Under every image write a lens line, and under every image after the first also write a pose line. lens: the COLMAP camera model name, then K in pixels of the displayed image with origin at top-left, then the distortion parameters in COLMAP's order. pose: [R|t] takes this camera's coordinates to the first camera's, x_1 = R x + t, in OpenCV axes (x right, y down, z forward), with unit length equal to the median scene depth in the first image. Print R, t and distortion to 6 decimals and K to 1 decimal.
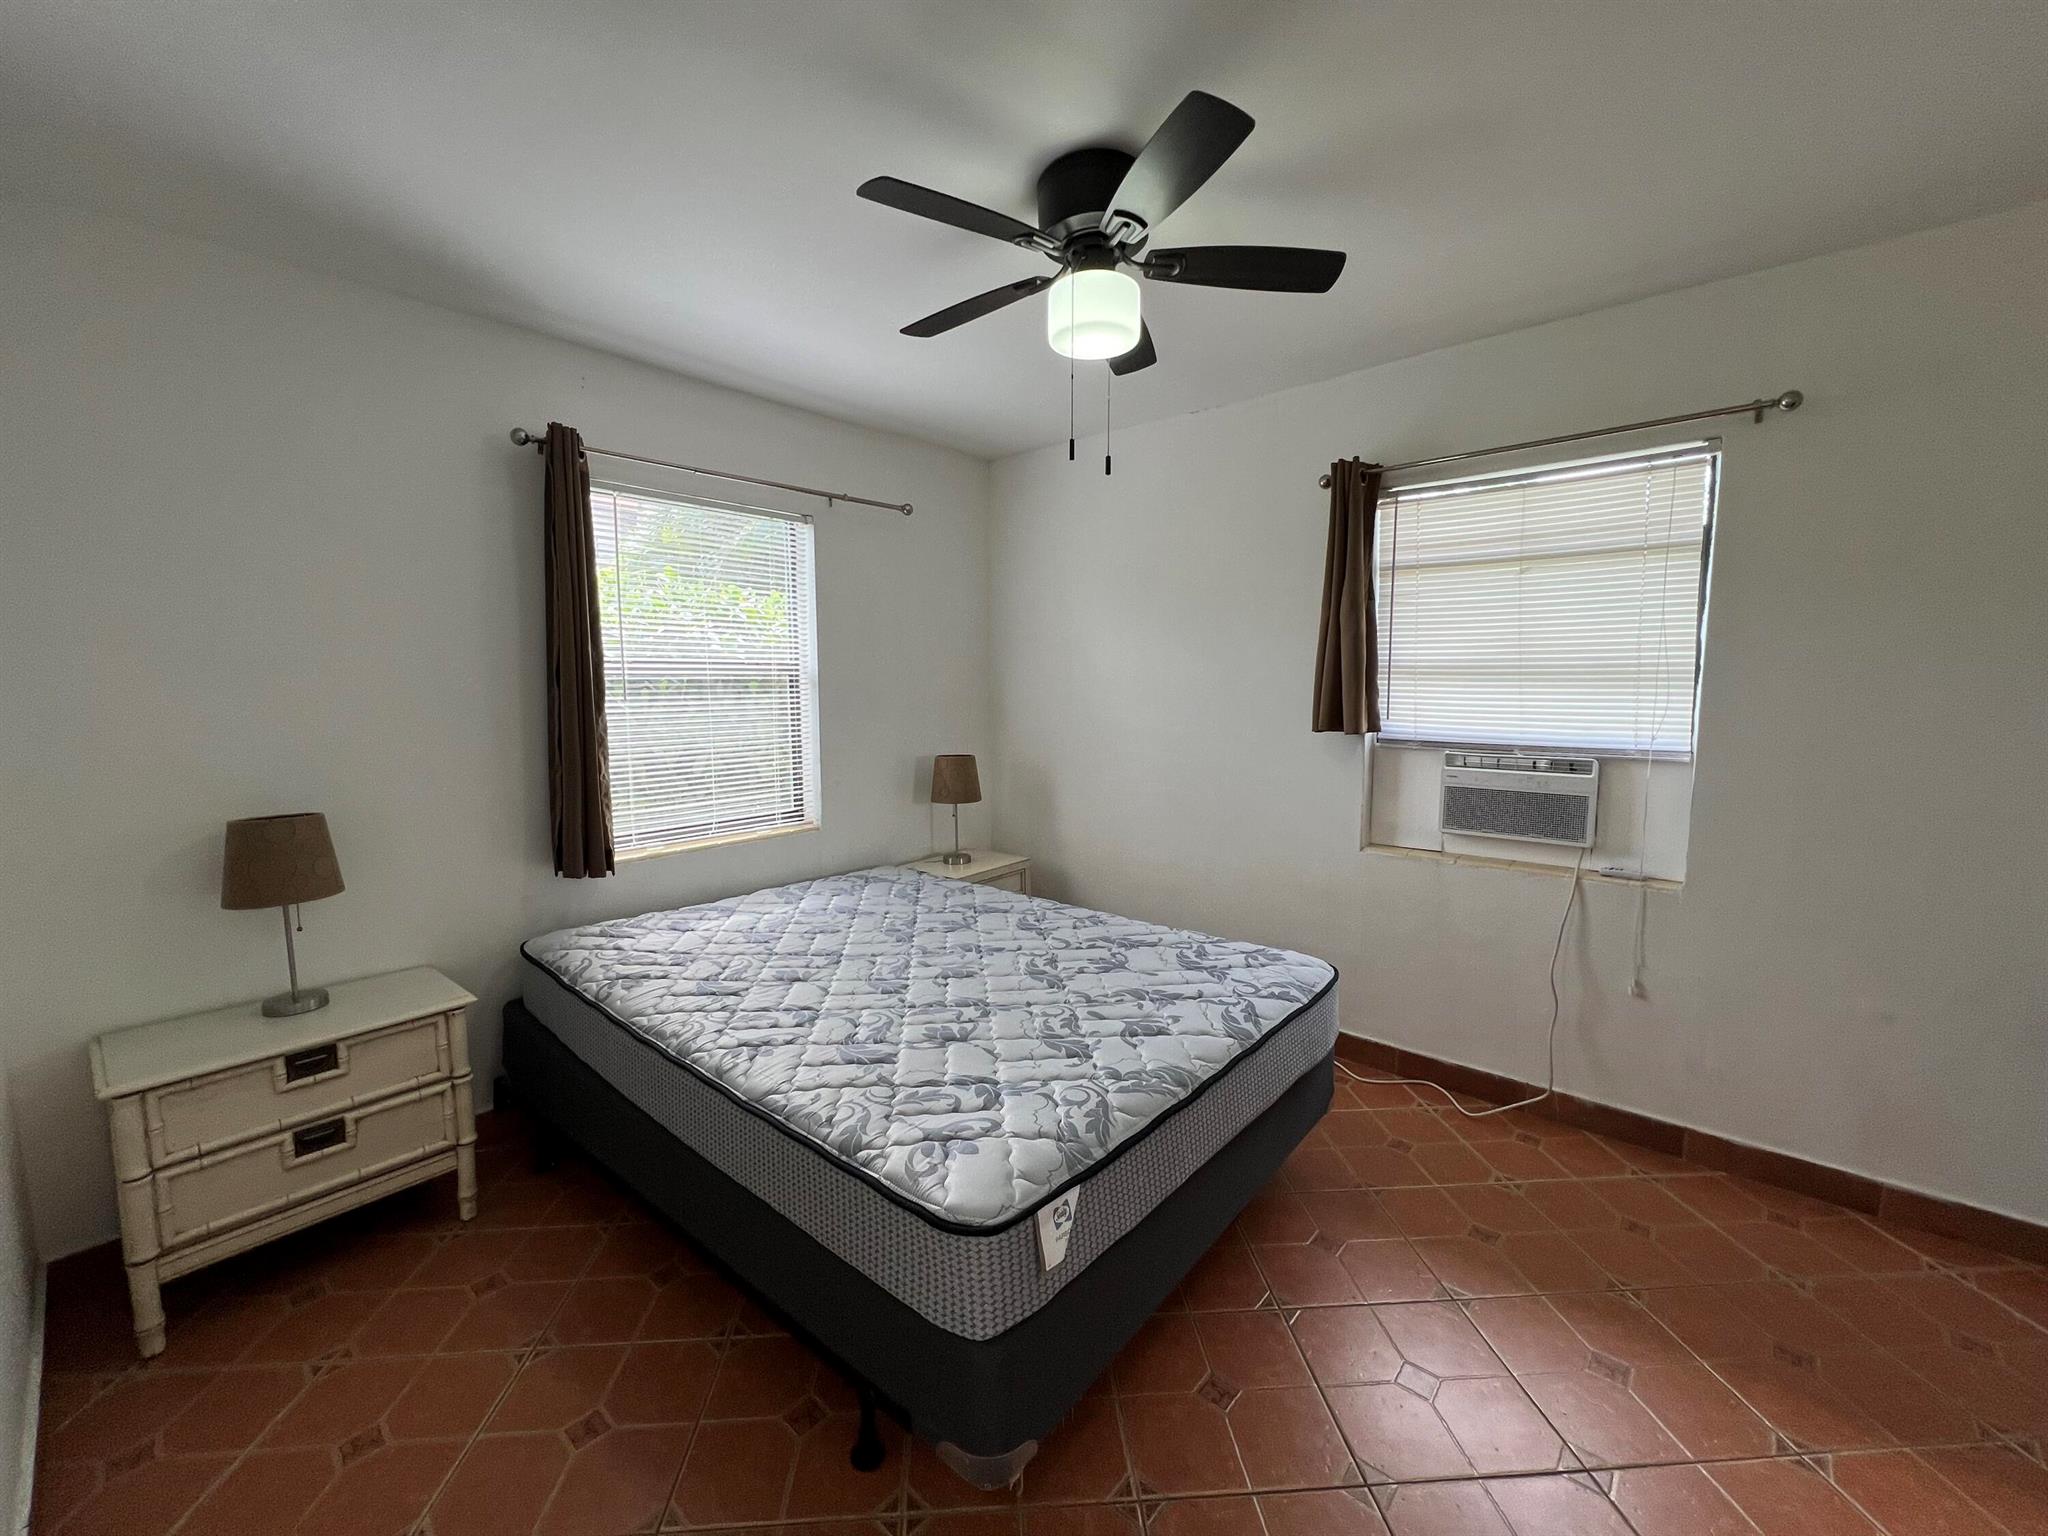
lens RADIAL K [[818.0, 0, 1021.8], [0, 818.0, 765.9], [0, 0, 1]] dist [0.000800, 0.000174]
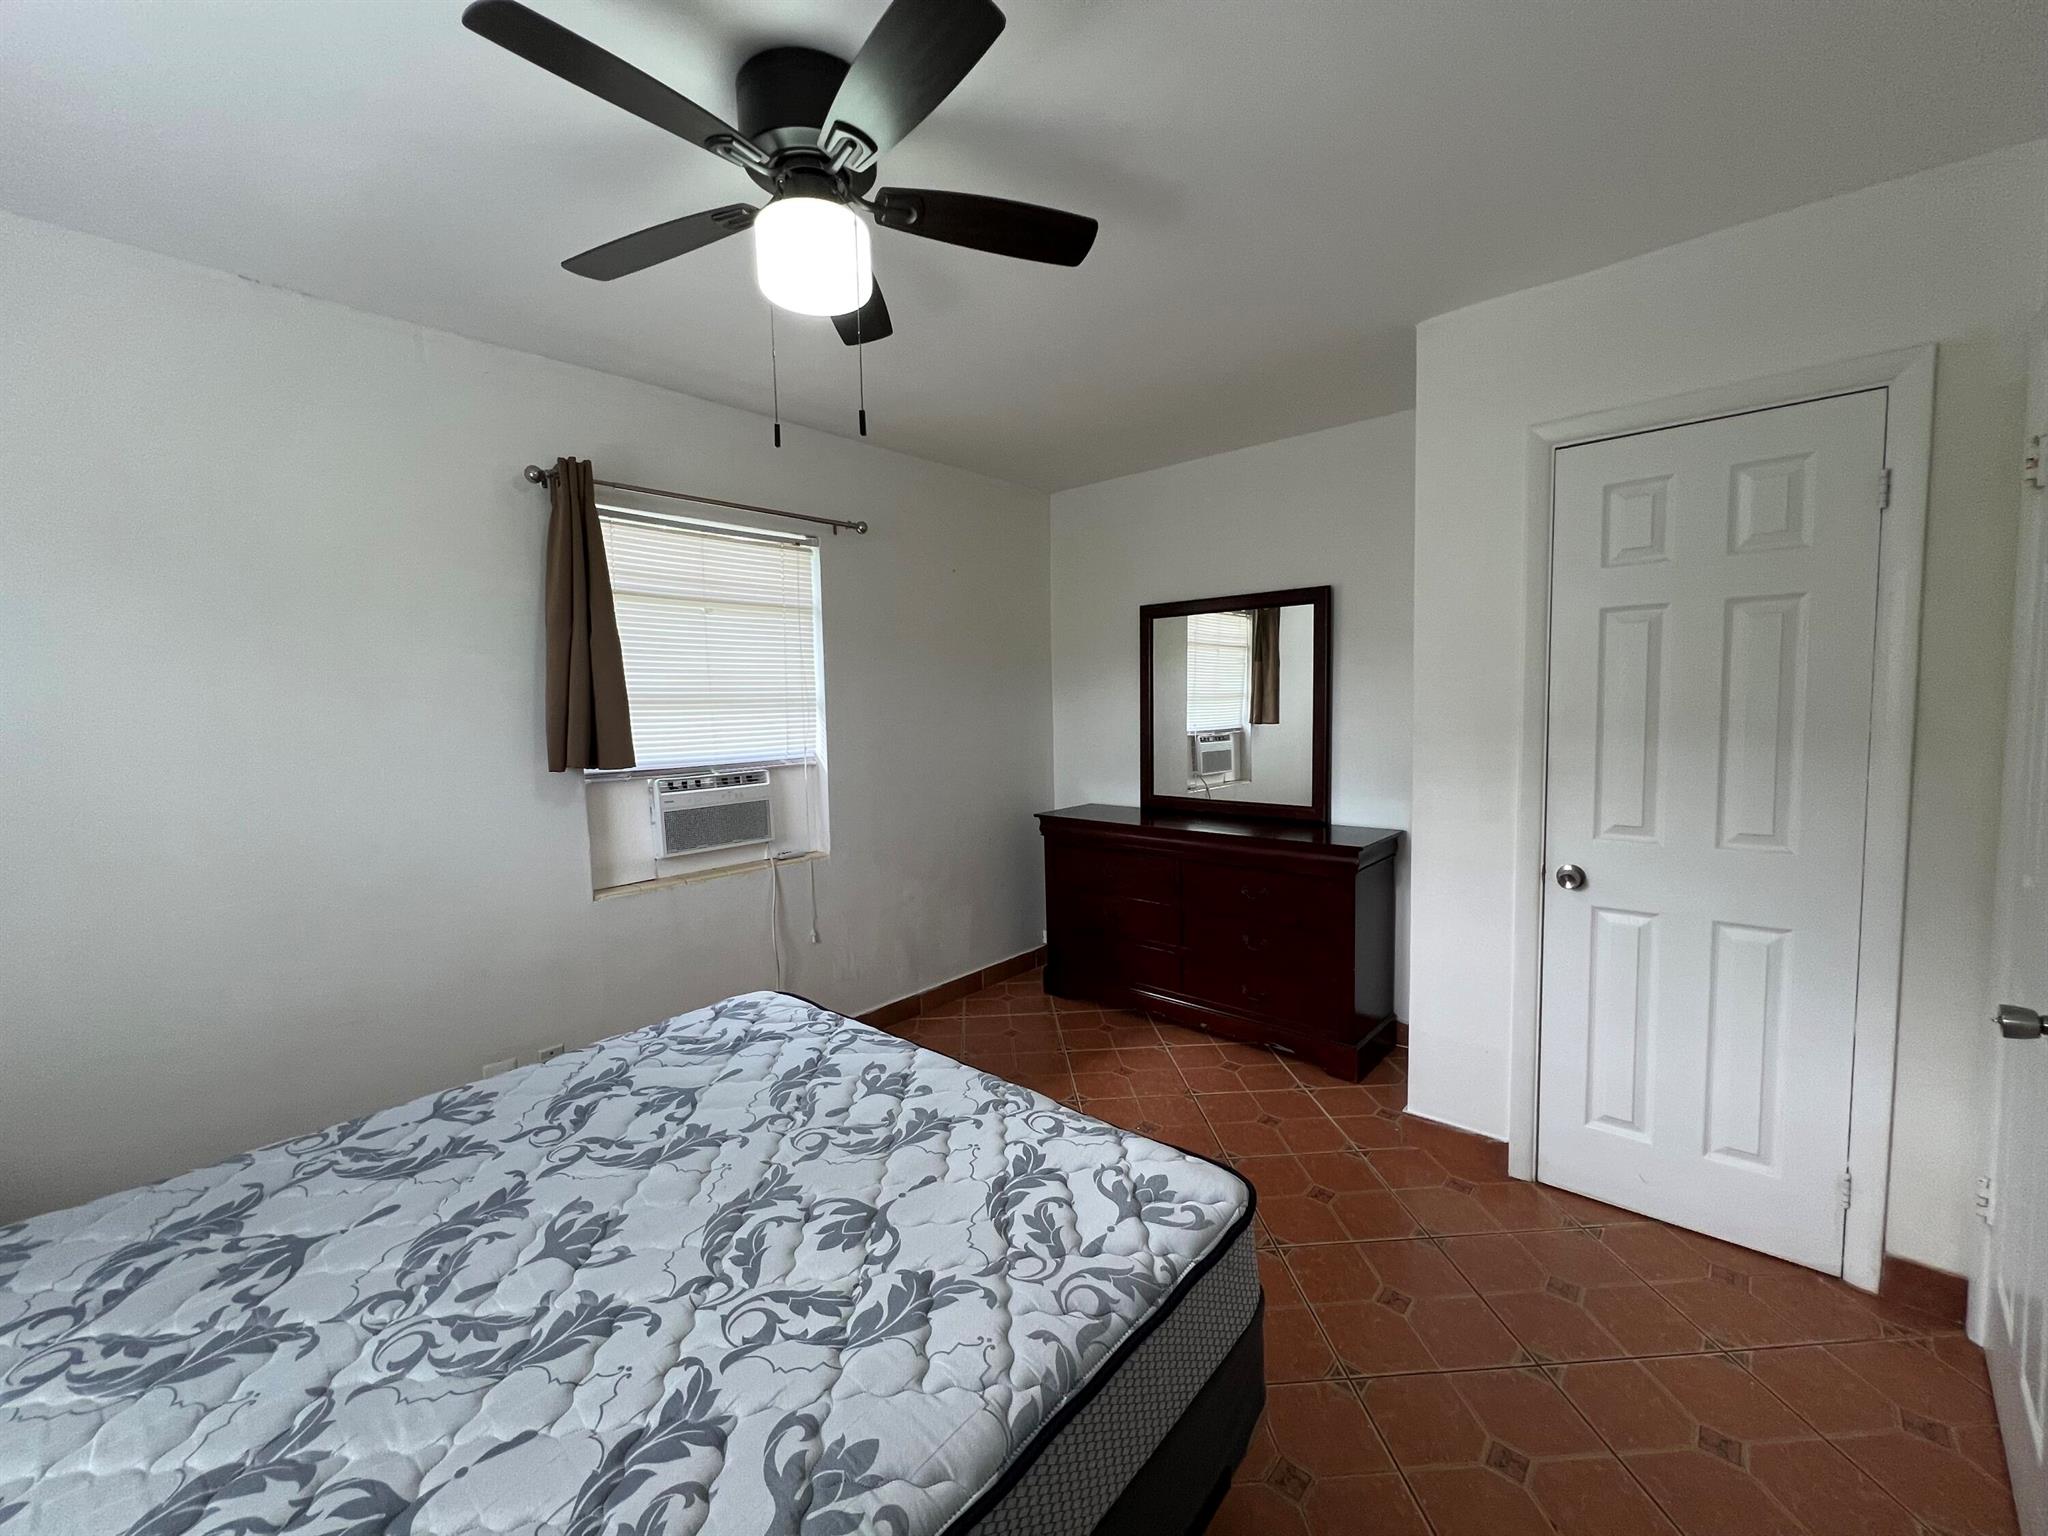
lens RADIAL K [[818.0, 0, 1021.8], [0, 818.0, 765.9], [0, 0, 1]] dist [0.000800, 0.000174]
pose [[0.006940, -0.074331, 0.997209, -0.558142], [0.126749, 0.989256, 0.072856, -0.057565], [-0.991911, 0.125889, 0.016287, 0.613791]]
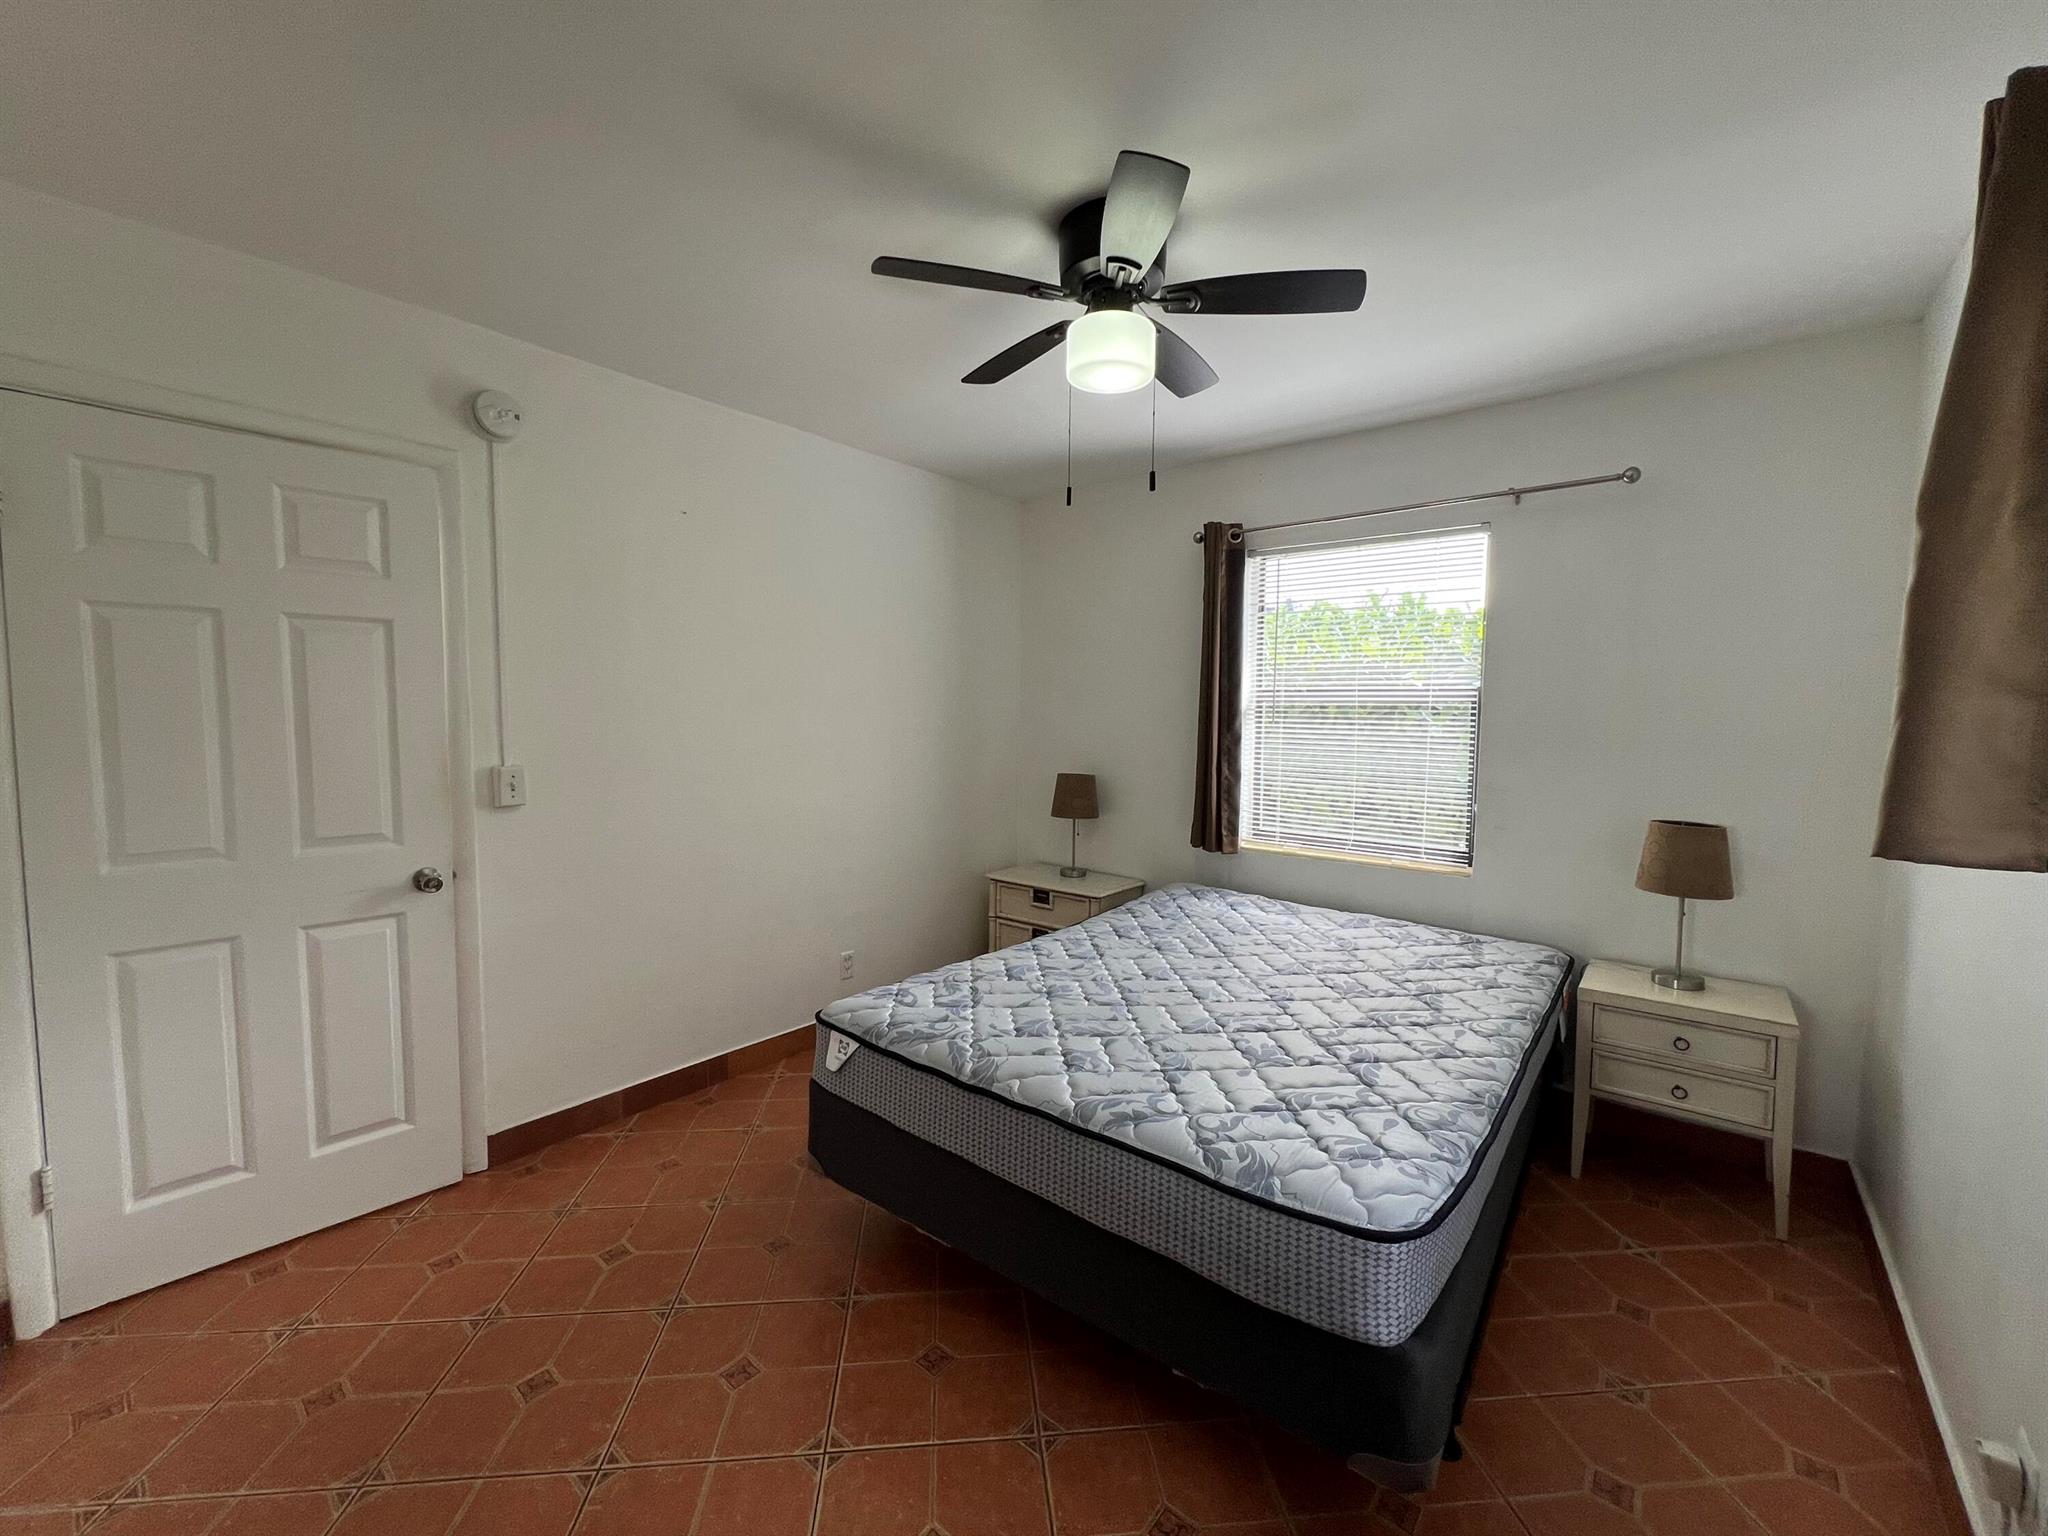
lens RADIAL K [[825.5, 0, 1024.0], [0, 825.5, 768.0], [0, 0, 1]] dist [0.001449, 0.000010]
pose [[0.037899, 0.080636, -0.996023, 0.849460], [-0.116098, 0.990344, 0.075758, -0.069741], [0.992514, 0.112765, 0.046895, 0.654674]]
